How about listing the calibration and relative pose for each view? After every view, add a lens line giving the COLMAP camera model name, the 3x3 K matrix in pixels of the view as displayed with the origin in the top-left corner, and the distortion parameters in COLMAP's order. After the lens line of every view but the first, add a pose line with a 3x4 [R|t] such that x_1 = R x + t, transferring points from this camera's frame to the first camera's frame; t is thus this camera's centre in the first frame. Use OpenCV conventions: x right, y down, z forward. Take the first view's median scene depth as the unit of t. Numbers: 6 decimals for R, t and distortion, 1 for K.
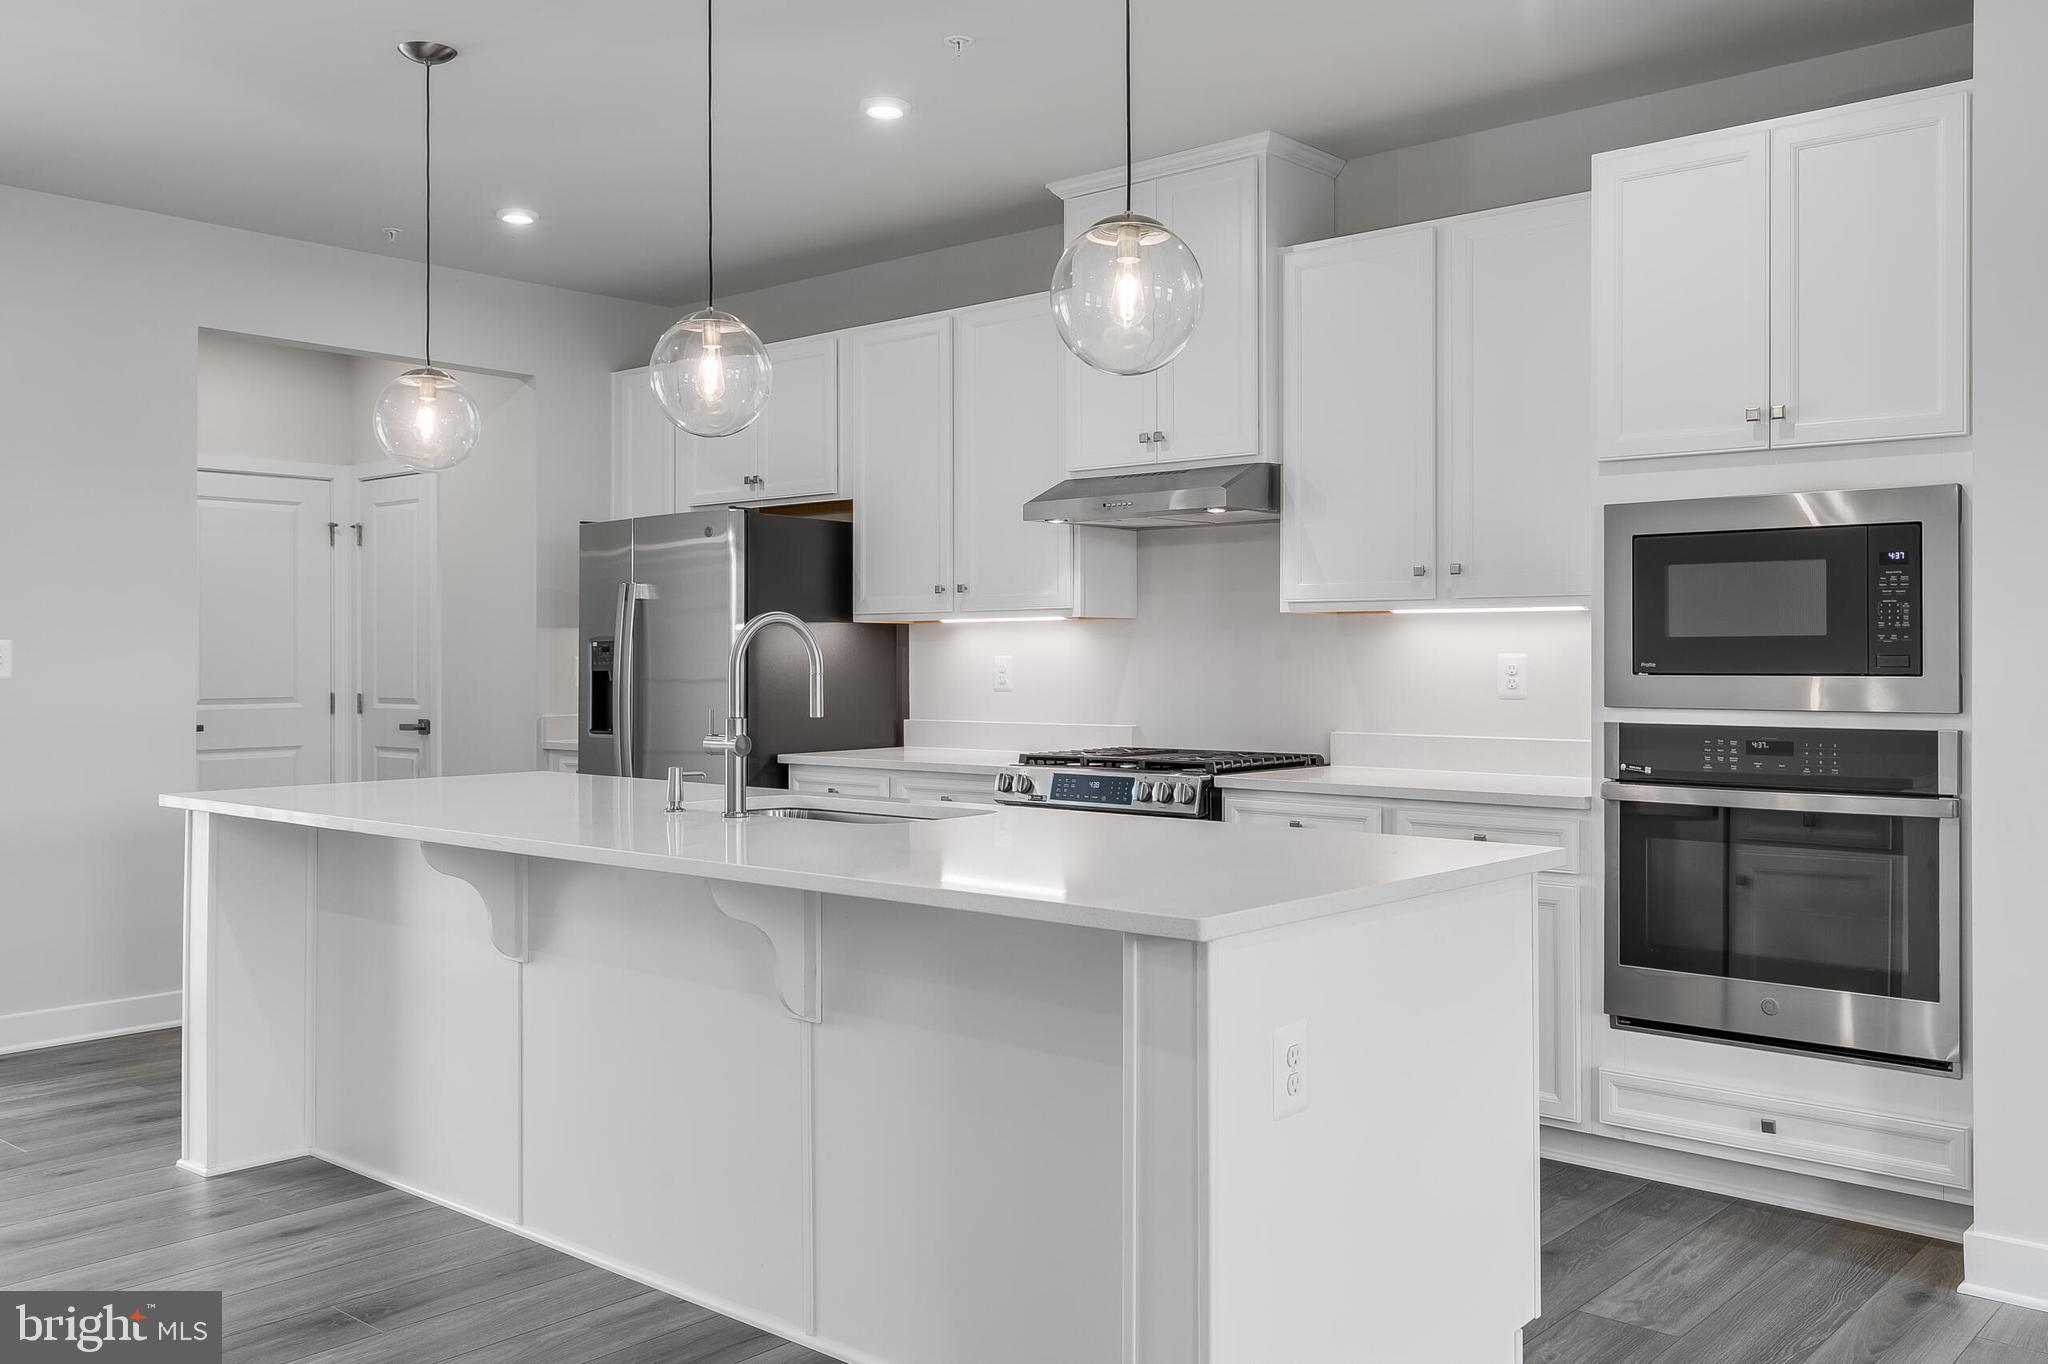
lens RADIAL K [[1703.5, 0, 1043.5], [0, 1703.5, 666.3], [0, 0, 1]] dist [-0.008068, -0.005688]
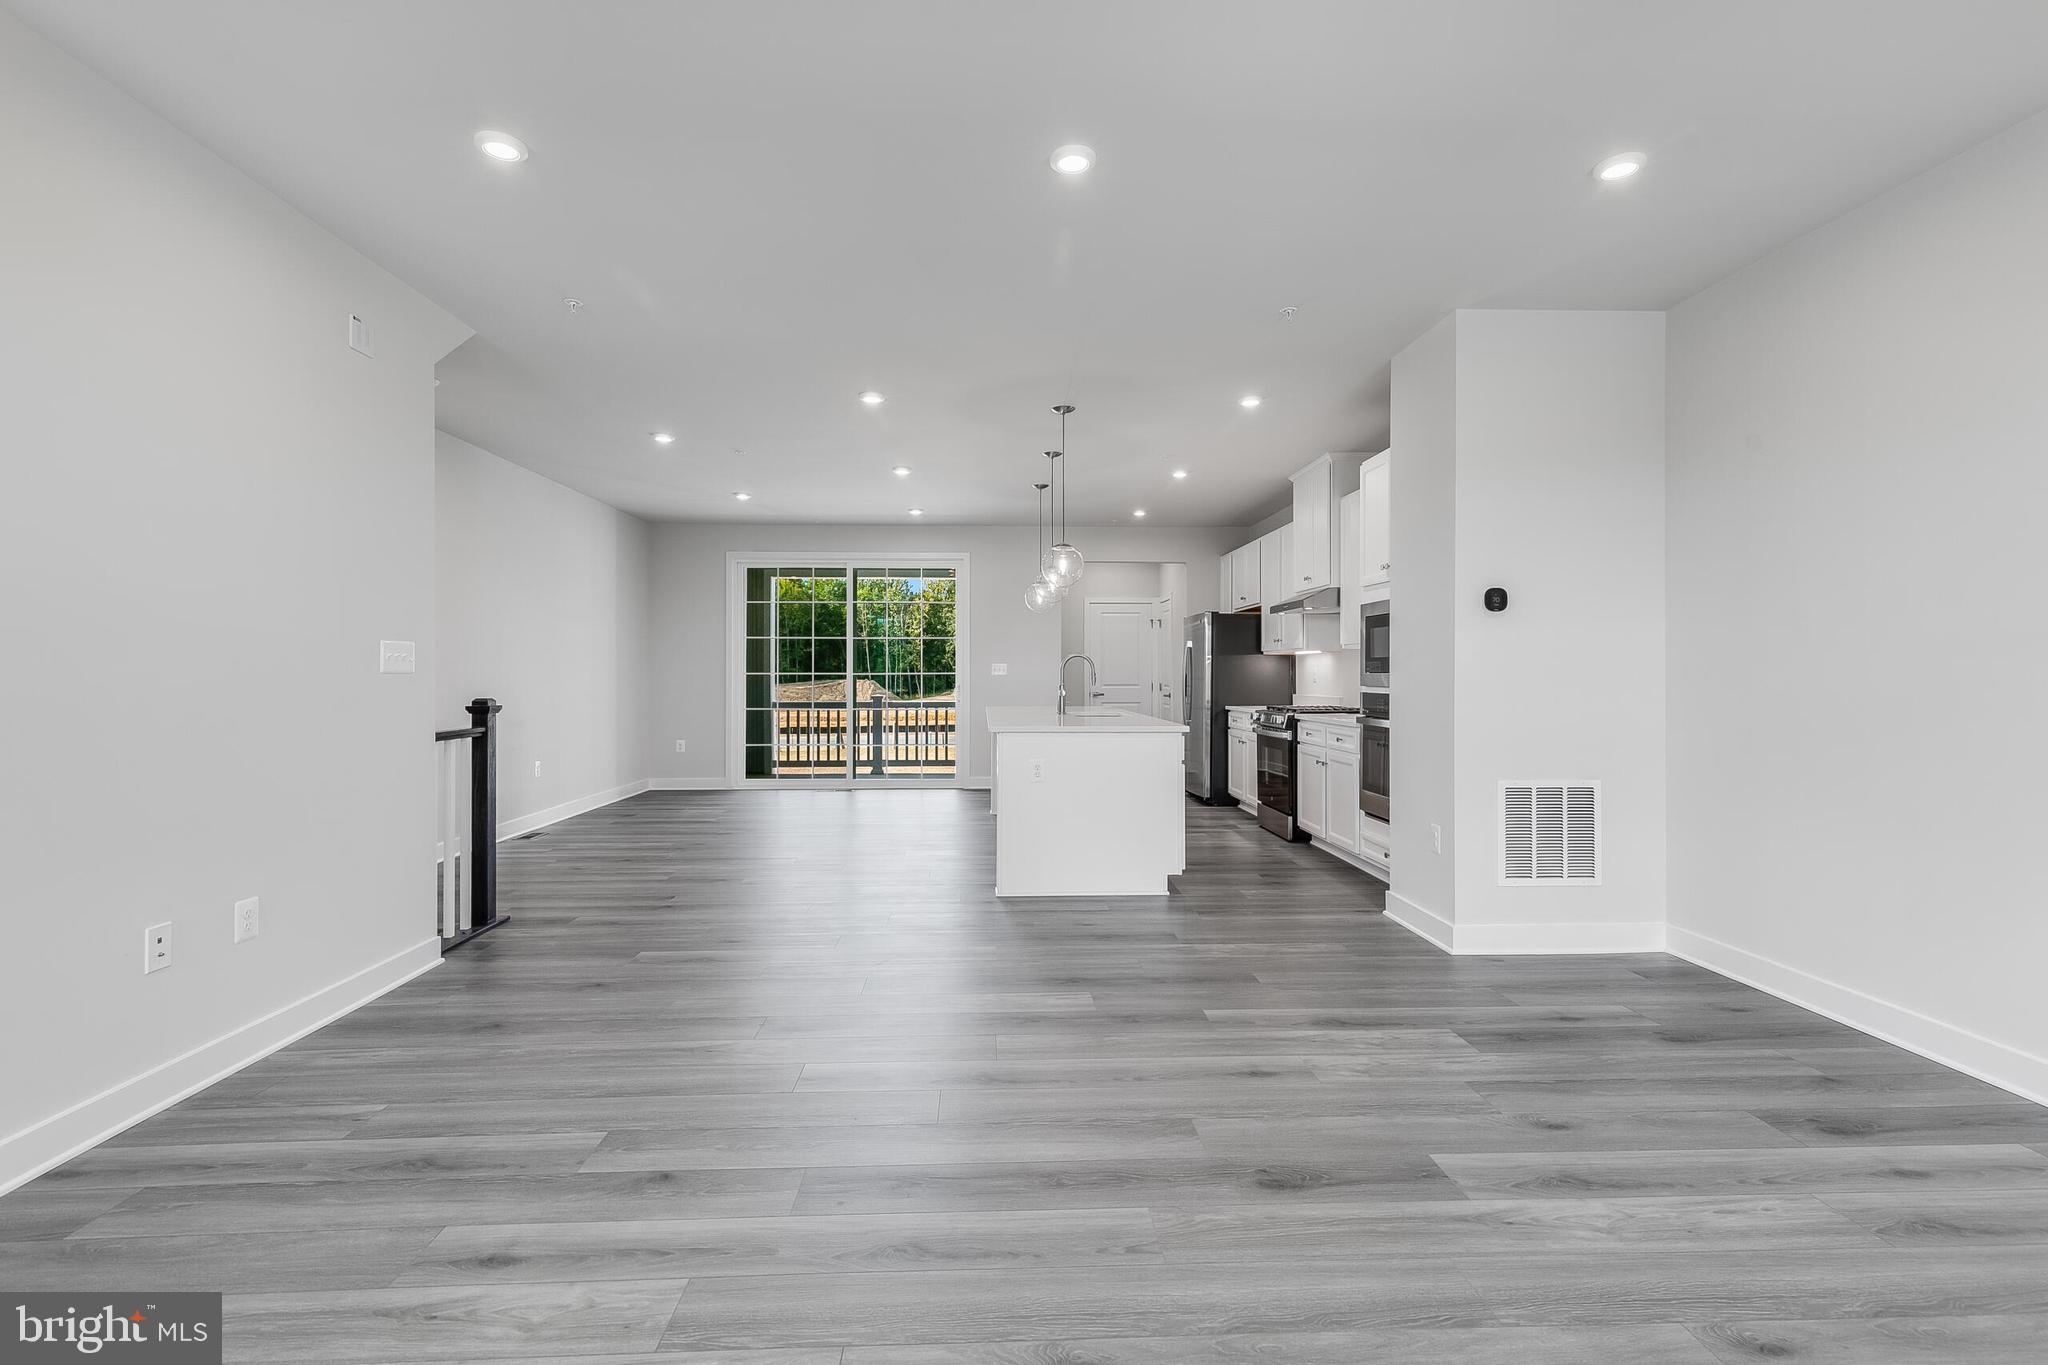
lens RADIAL K [[923.9, 0, 1024.0], [0, 923.9, 682.5], [0, 0, 1]] dist [0.006902, -0.000883]
pose [[0.688594, 0.007125, -0.725112, 0.961831], [-0.004032, 0.999974, 0.005997, 0.012290], [0.725136, -0.001206, 0.688605, -0.278882]]
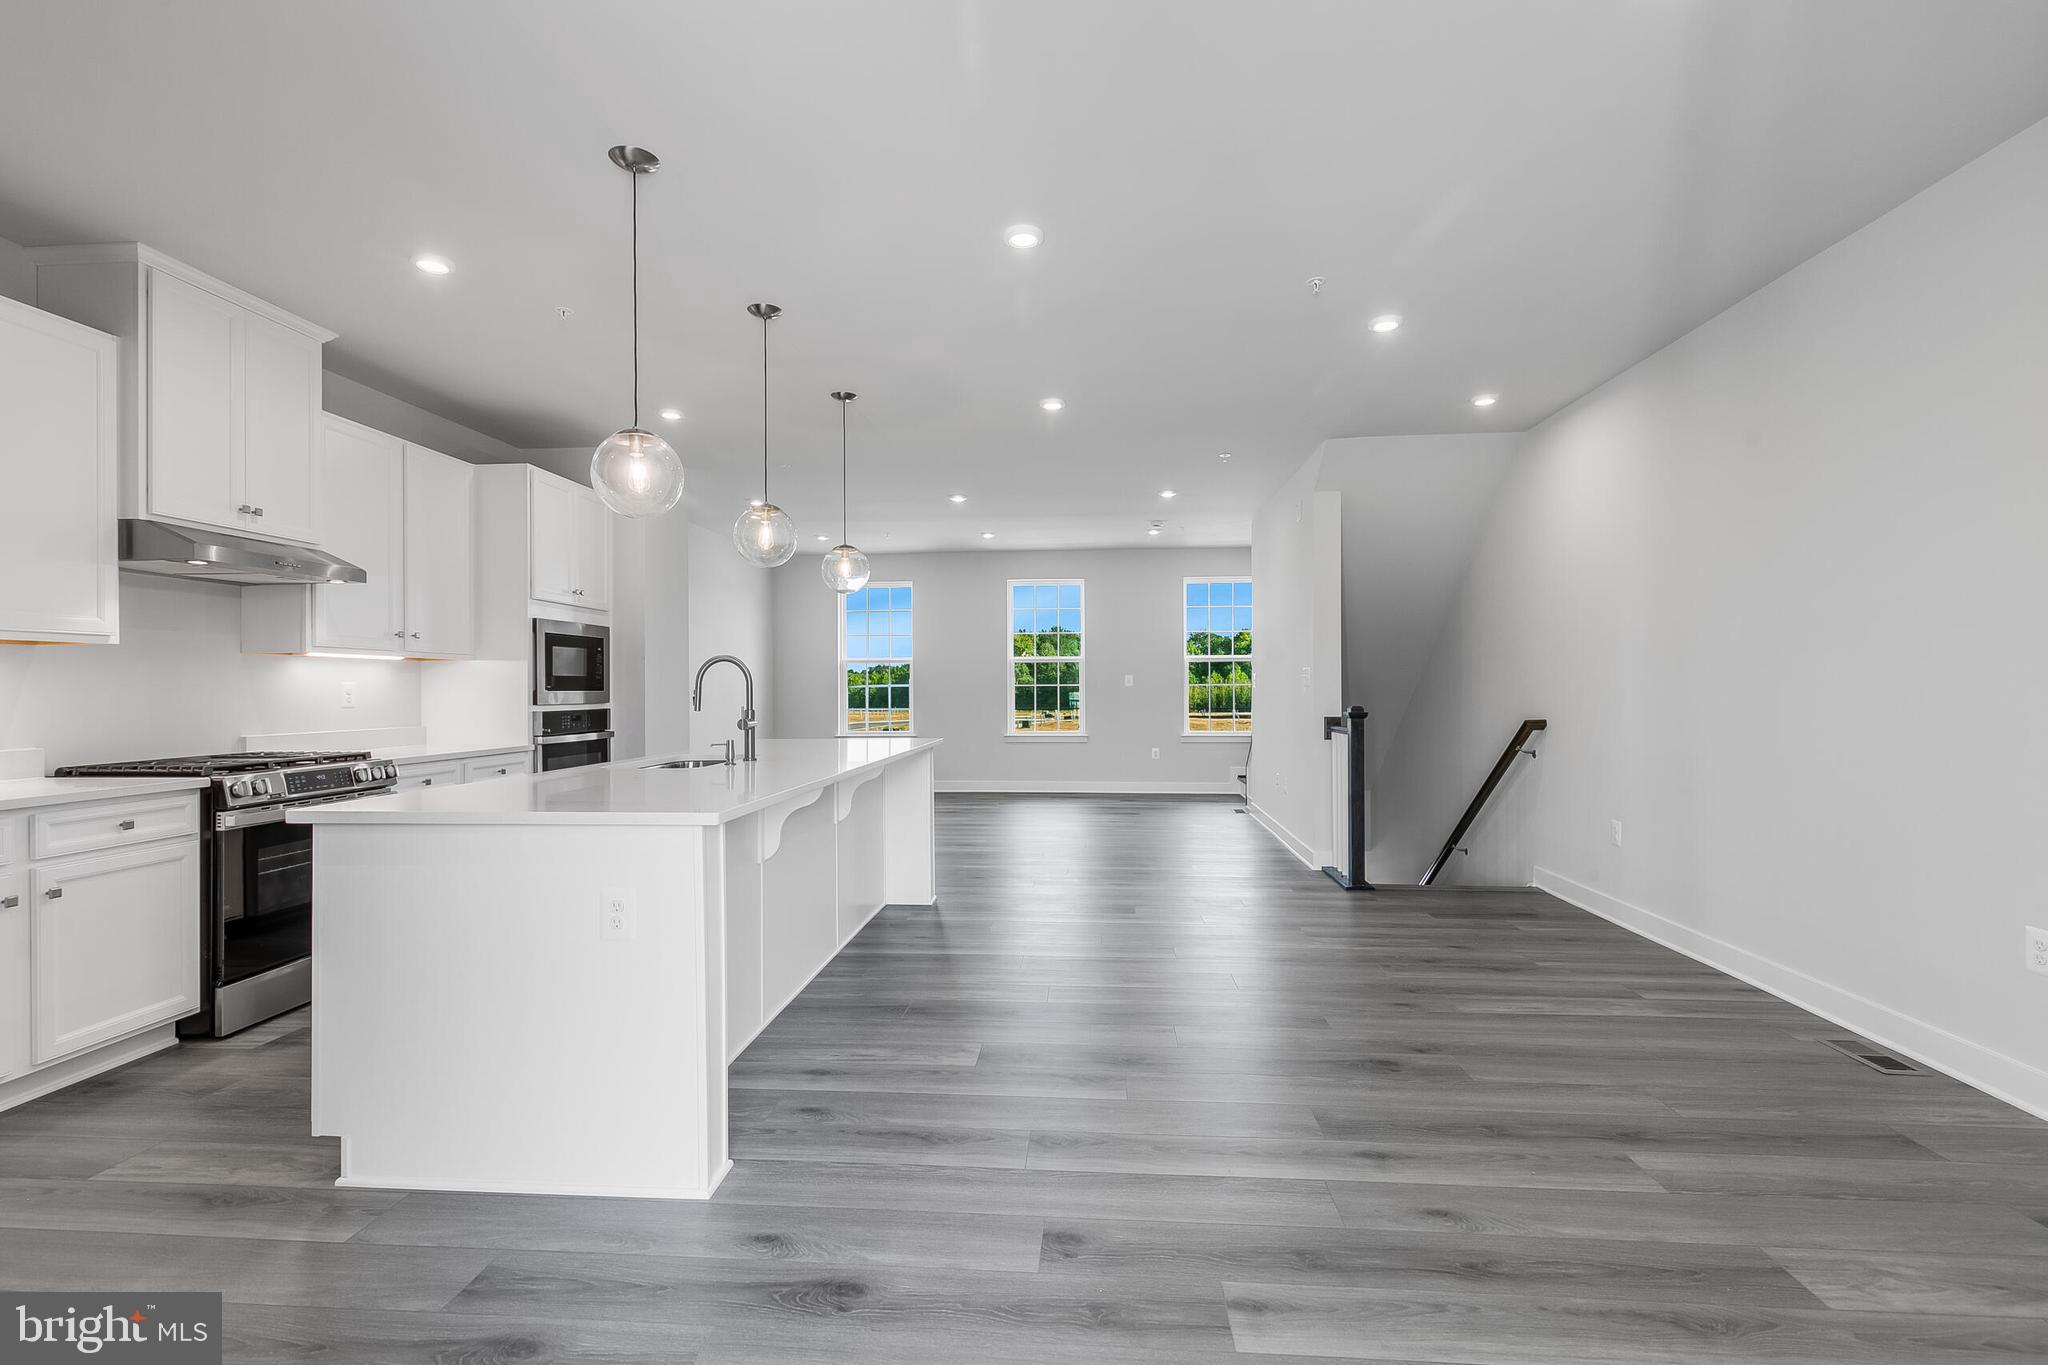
lens RADIAL K [[923.9, 0, 1024.0], [0, 923.9, 682.5], [0, 0, 1]] dist [0.006902, -0.000883]
pose [[-0.590465, 0.008167, 0.807022, -1.095305], [0.009198, 0.999952, -0.003390, 0.003891], [-0.807011, 0.005421, -0.590512, 1.224203]]
